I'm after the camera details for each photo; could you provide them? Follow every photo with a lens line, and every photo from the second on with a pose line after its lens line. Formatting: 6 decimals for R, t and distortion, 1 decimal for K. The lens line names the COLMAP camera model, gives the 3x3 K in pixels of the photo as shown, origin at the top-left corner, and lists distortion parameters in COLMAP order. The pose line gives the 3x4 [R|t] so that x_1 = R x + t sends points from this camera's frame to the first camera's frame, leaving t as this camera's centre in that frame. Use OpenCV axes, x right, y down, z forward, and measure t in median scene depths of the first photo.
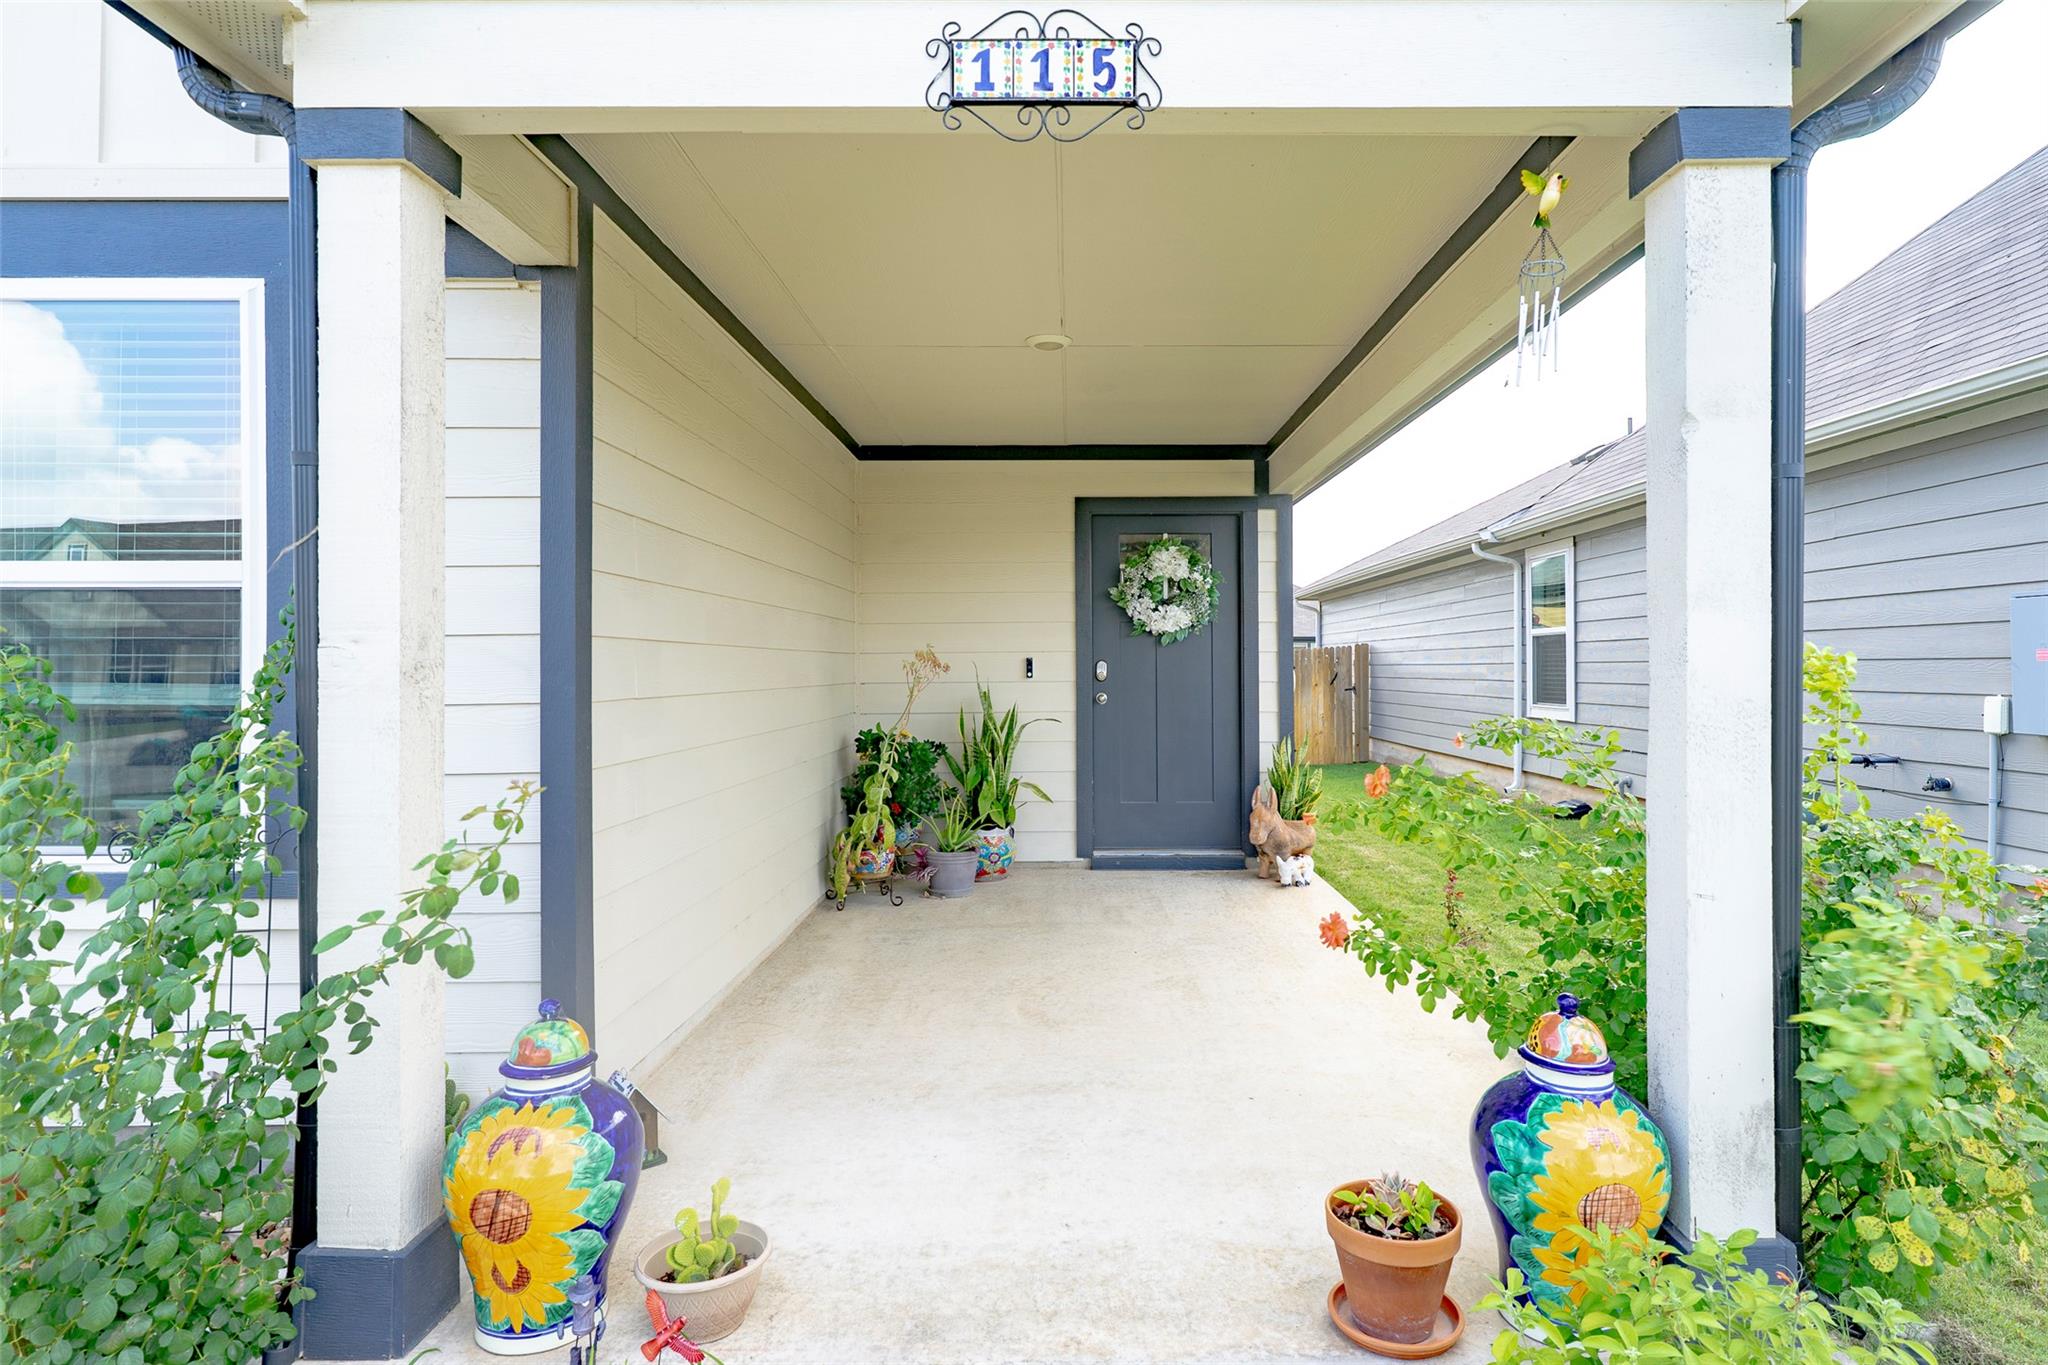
lens RADIAL K [[1133.2, 0, 1064.1], [0, 1133.2, 662.8], [0, 0, 1]] dist [0.000932, -0.000706]
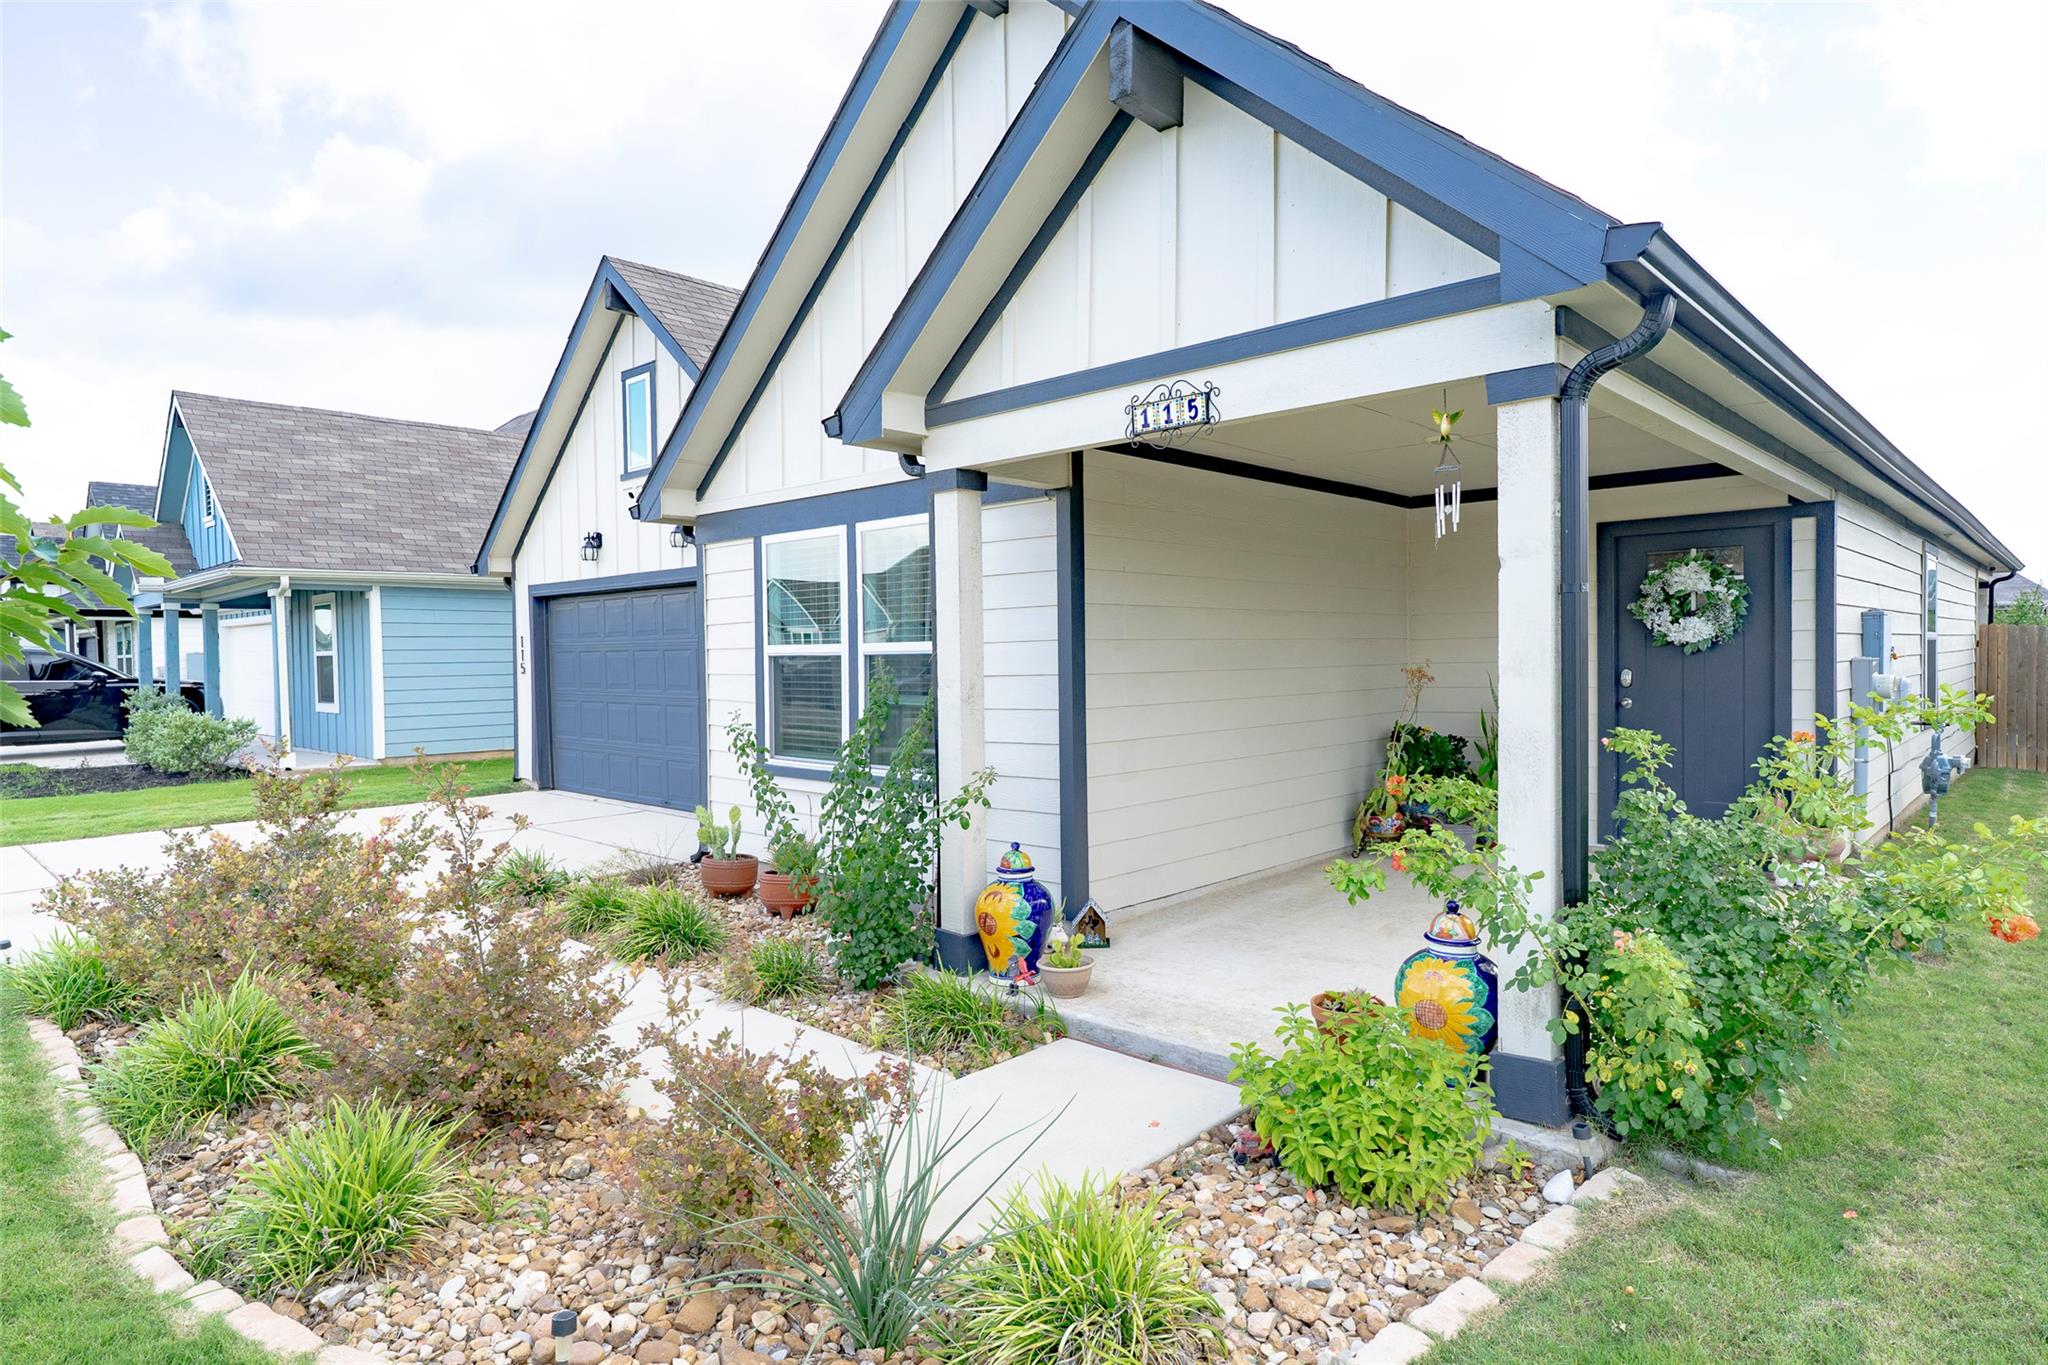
lens RADIAL K [[1139.6, 0, 1024.0], [0, 1139.6, 682.5], [0, 0, 1]] dist [0.001700, 0.000375]
pose [[0.733381, 0.007914, -0.679772, 0.849440], [0.015321, 0.999486, 0.028165, -0.068190], [0.679645, -0.031070, 0.732883, -0.504615]]
